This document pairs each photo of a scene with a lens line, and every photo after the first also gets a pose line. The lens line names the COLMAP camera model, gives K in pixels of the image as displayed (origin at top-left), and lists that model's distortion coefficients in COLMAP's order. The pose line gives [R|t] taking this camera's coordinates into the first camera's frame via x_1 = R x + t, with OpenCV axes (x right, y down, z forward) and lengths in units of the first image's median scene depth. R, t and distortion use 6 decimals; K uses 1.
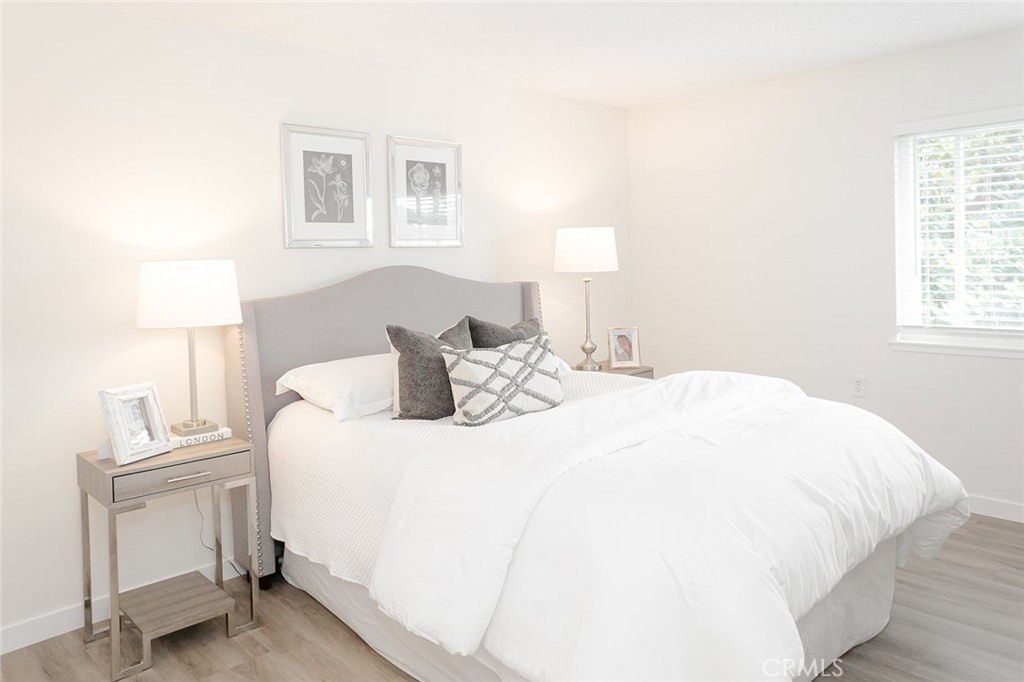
lens RADIAL K [[693.4, 0, 497.2], [0, 693.4, 350.6], [0, 0, 1]] dist [-0.007555, 0.005861]
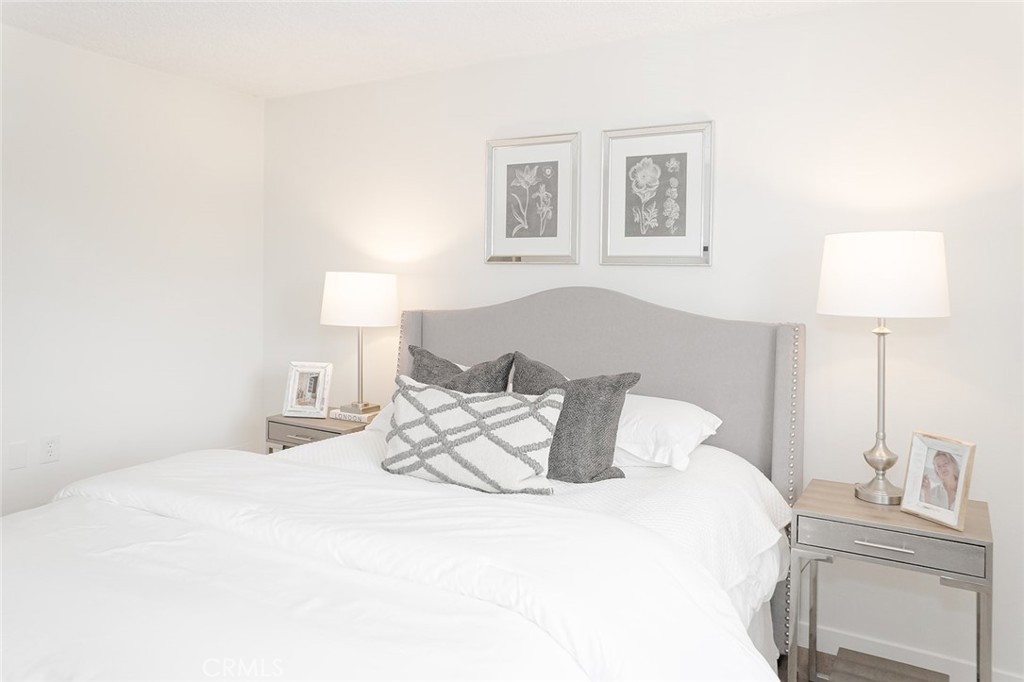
lens RADIAL K [[693.4, 0, 497.2], [0, 693.4, 350.6], [0, 0, 1]] dist [-0.007555, 0.005861]
pose [[0.328396, 0.130786, -0.935442, 0.640393], [-0.149555, 0.985074, 0.085223, -0.107083], [0.932625, 0.111913, 0.343054, 0.653389]]
